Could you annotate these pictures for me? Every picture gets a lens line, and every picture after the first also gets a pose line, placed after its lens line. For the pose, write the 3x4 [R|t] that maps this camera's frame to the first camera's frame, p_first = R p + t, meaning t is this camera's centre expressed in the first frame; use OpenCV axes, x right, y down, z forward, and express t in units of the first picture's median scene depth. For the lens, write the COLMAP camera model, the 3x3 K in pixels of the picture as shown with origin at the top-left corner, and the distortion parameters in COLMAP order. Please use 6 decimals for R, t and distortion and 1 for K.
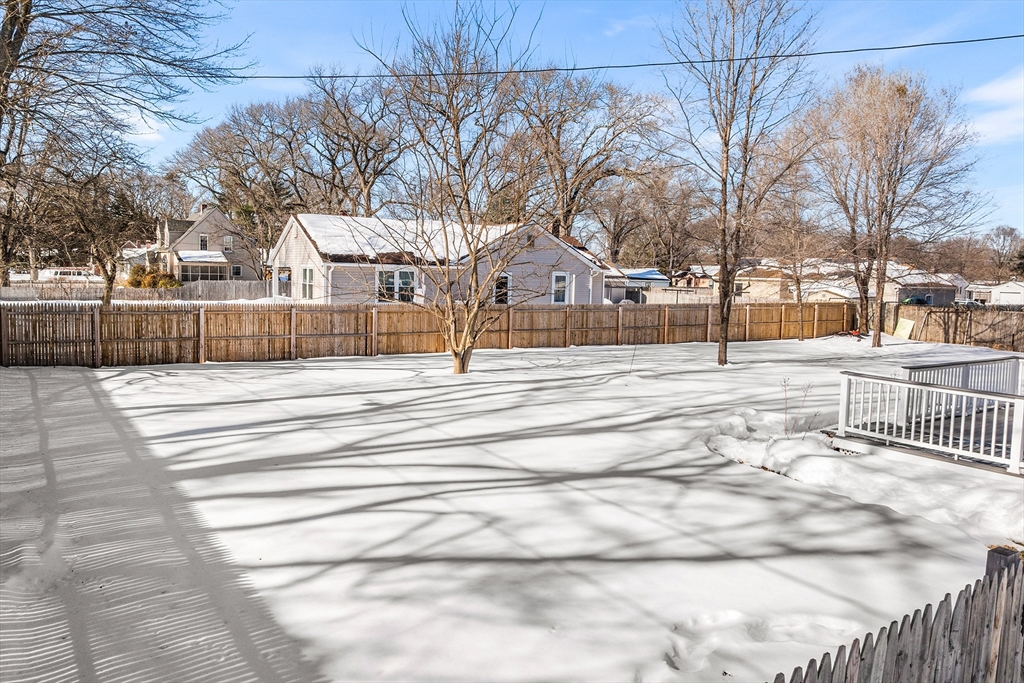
lens RADIAL K [[737.3, 0, 516.8], [0, 737.3, 340.1], [0, 0, 1]] dist [-0.026454, 0.002856]
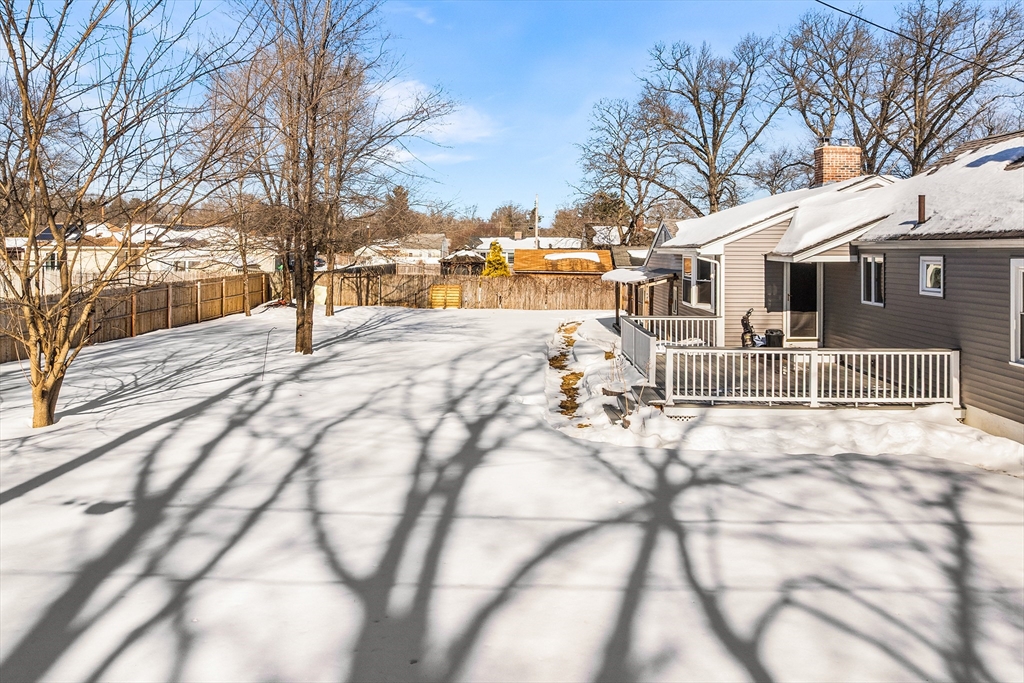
lens RADIAL K [[754.3, 0, 476.9], [0, 754.3, 341.2], [0, 0, 1]] dist [-0.045563, -0.003174]
pose [[0.573907, -0.119414, 0.810167, -0.629976], [0.077632, 0.992789, 0.091339, -0.089841], [-0.815233, 0.010475, 0.579039, 0.589349]]
